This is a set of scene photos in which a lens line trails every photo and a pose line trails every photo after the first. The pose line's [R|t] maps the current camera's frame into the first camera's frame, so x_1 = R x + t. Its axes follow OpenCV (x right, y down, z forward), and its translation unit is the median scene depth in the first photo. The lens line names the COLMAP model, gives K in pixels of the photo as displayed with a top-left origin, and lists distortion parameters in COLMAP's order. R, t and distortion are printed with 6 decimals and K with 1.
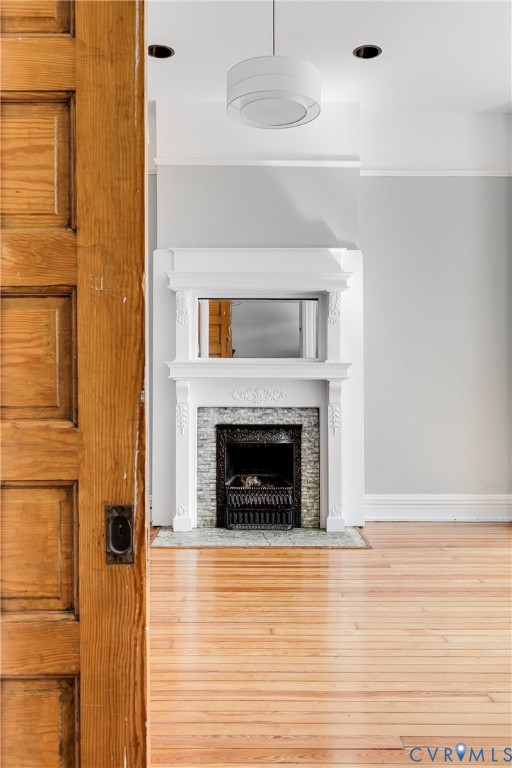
lens RADIAL K [[656.0, 0, 254.0], [0, 656.0, 380.9], [0, 0, 1]] dist [0.007942, 0.006875]
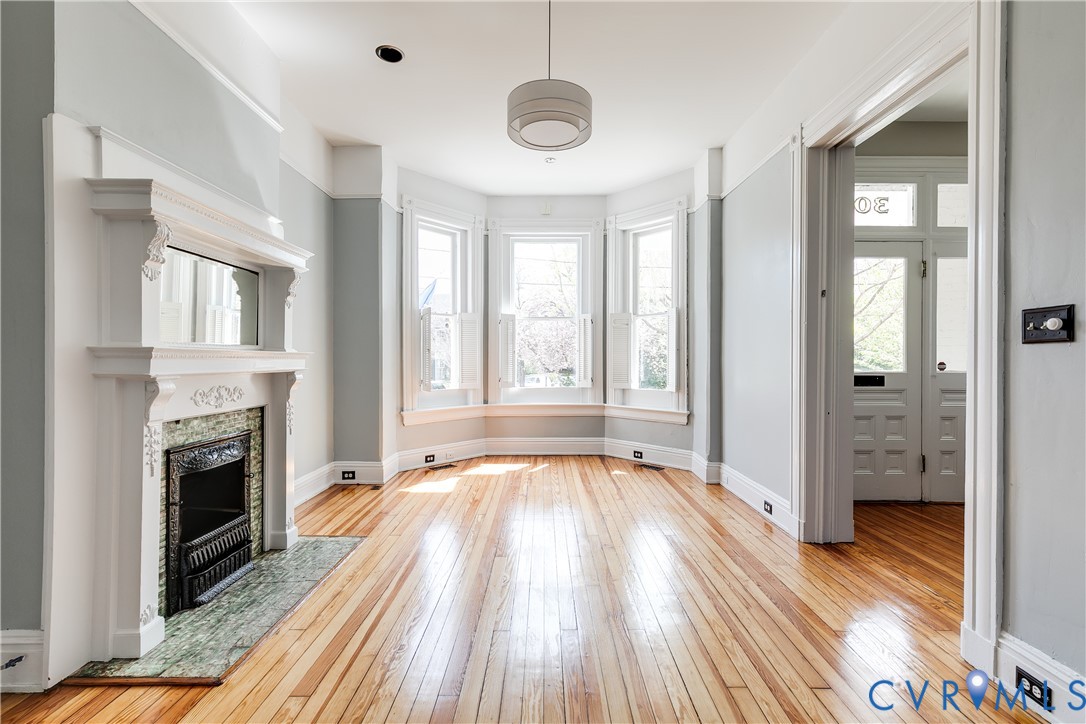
lens RADIAL K [[494.1, 0, 540.5], [0, 494.1, 359.9], [0, 0, 1]] dist [0.007915, 0.000755]
pose [[0.015621, -0.005078, 0.999865, -0.515939], [0.004116, 0.999979, 0.005014, -0.018471], [-0.999870, 0.004037, 0.015642, 0.642356]]
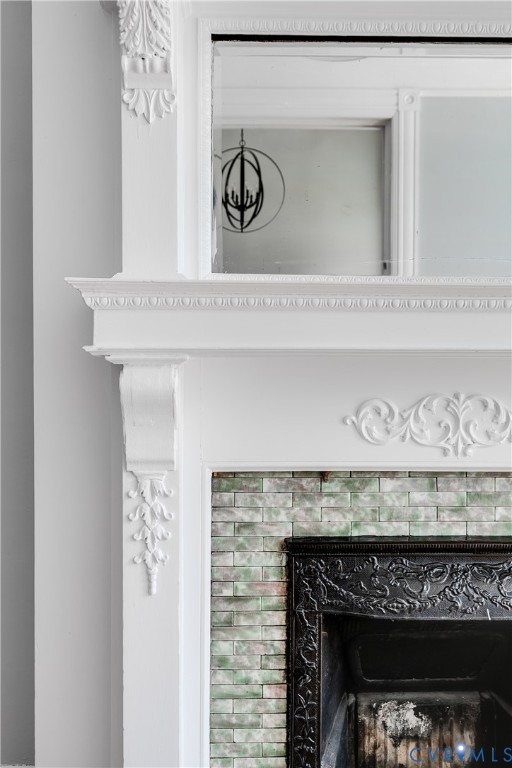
lens RADIAL K [[750.8, 0, 249.5], [0, 750.8, 379.4], [0, 0, 1]] dist [0.006350, 0.000000]
pose [[0.999901, -0.001025, 0.014062, -0.075492], [0.000801, 0.999873, 0.015921, 0.000512], [-0.014076, -0.015908, 0.999774, 0.712558]]
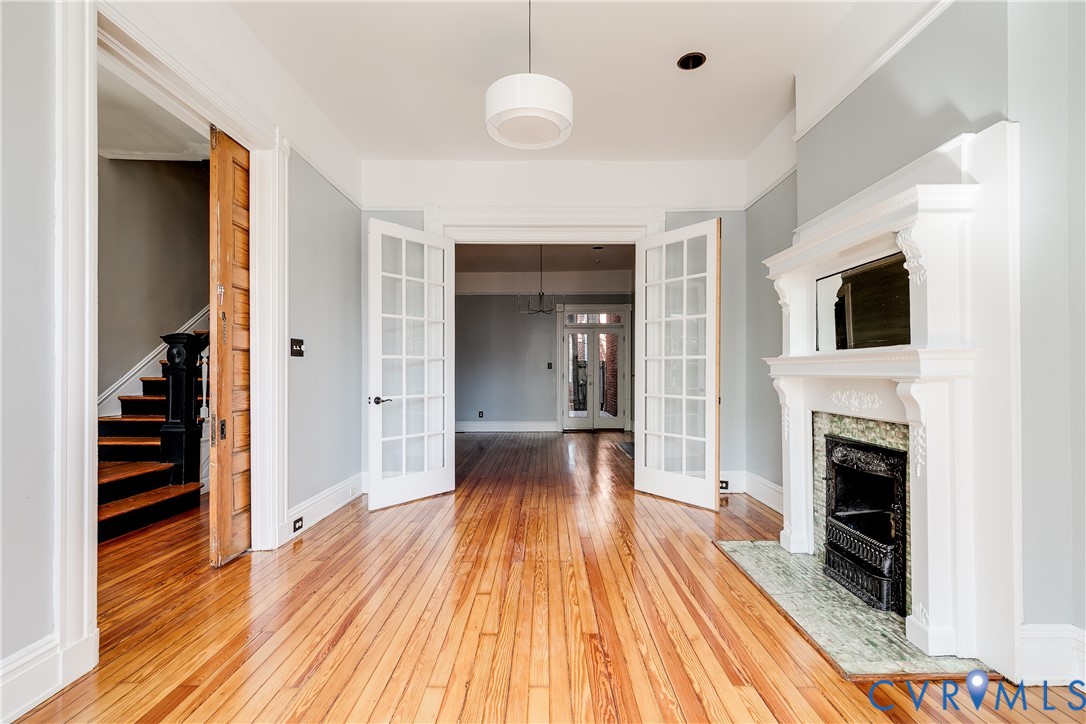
lens RADIAL K [[494.1, 0, 553.6], [0, 494.1, 370.4], [0, 0, 1]] dist [0.007915, 0.000755]
pose [[0.012336, -0.004602, -0.999913, 0.539119], [-0.006369, 0.999969, -0.004681, -0.005961], [0.999904, 0.006426, 0.012306, 0.661037]]
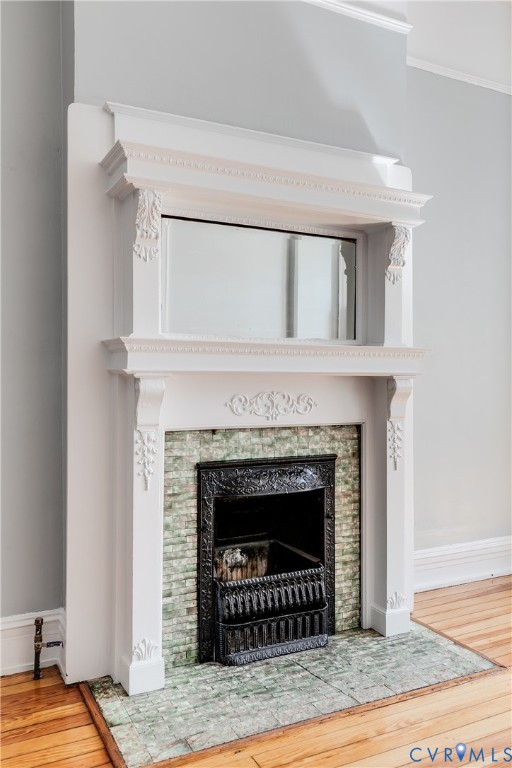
lens RADIAL K [[621.7, 0, 247.9], [0, 621.7, 380.4], [0, 0, 1]] dist [0.006564, -0.011856]
pose [[0.898789, -0.001882, 0.438377, -0.235843], [0.002179, 0.999998, -0.000174, 0.001332], [-0.438376, 0.001112, 0.898791, 0.542641]]
